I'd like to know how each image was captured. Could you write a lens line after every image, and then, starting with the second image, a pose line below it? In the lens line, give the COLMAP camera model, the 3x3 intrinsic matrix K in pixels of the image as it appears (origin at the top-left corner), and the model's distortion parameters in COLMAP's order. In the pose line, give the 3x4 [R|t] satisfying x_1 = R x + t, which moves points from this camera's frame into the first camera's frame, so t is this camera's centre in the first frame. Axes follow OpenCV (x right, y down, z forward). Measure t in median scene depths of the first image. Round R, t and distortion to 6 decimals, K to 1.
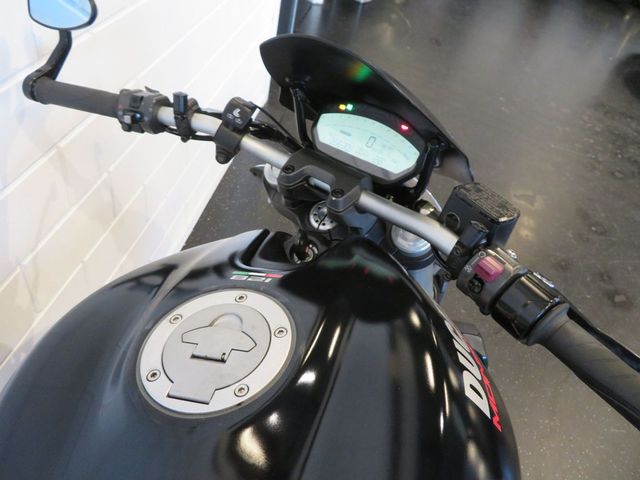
lens RADIAL K [[458.1, 0, 320.0], [0, 458.1, 240.0], [0, 0, 1]] dist [-0.004316, 0.004219]
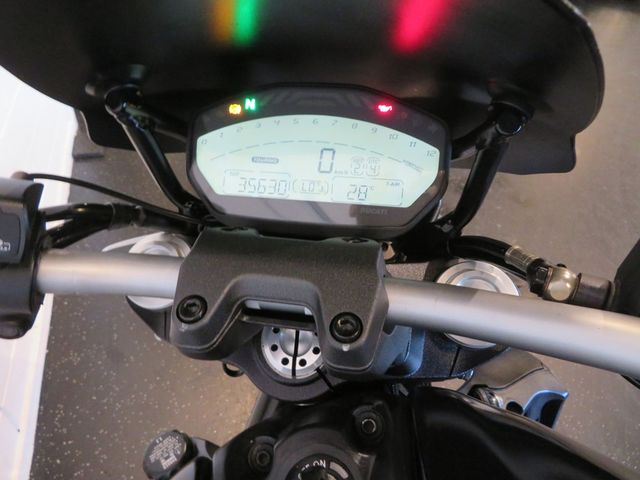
lens RADIAL K [[458.8, 0, 332.4], [0, 458.8, 239.8], [0, 0, 1]] dist [-0.000874, 0.001054]
pose [[0.888742, -0.392595, 0.236655, -0.027420], [0.379132, 0.919711, 0.101934, -0.184092], [-0.257674, -0.000869, 0.966232, 0.540341]]
